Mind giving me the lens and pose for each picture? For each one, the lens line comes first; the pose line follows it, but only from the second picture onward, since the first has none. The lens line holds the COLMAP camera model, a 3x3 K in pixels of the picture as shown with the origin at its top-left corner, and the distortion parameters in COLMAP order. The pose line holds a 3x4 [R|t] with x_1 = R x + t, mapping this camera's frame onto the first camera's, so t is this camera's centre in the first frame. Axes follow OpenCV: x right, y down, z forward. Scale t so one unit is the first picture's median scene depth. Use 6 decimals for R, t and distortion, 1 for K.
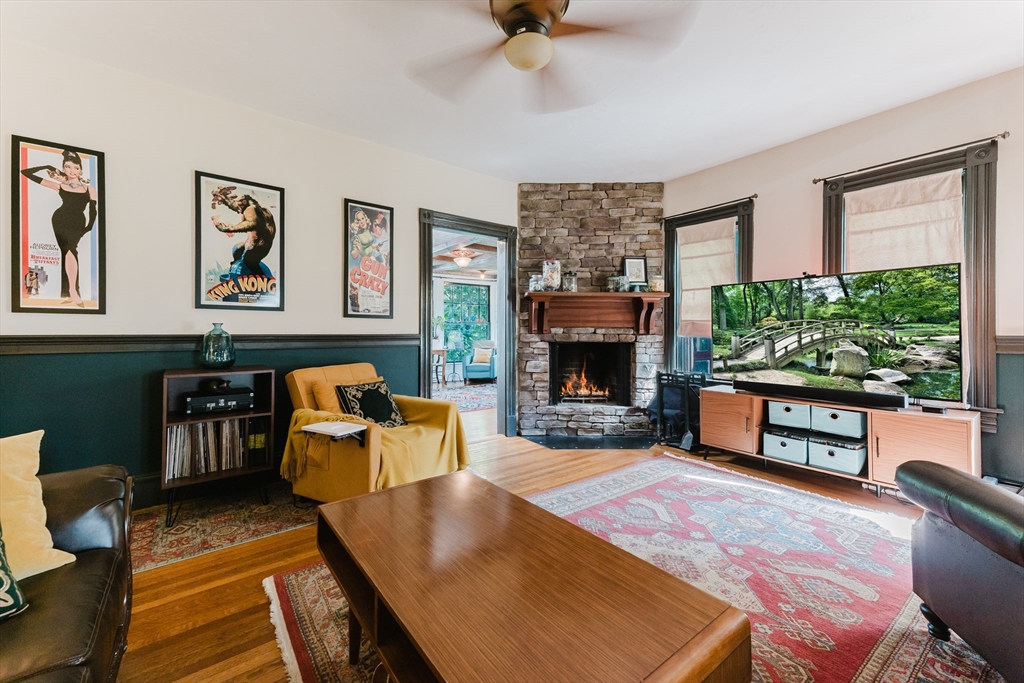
lens RADIAL K [[414.4, 0, 513.2], [0, 414.4, 329.2], [0, 0, 1]] dist [0.059664, -0.000098]
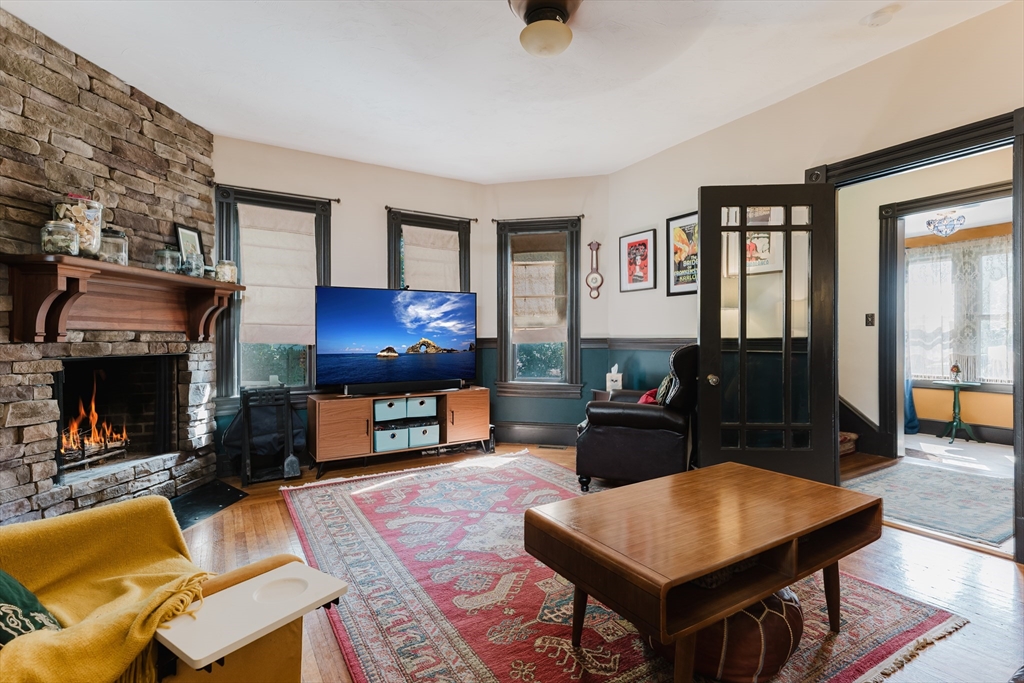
lens RADIAL K [[480.4, 0, 512.0], [0, 480.4, 341.5], [0, 0, 1]] dist [0.001822, -0.000046]
pose [[0.111091, -0.011632, 0.993742, -0.425754], [0.002439, 0.999932, 0.011432, 0.004246], [-0.993807, 0.001154, 0.111112, 0.394182]]
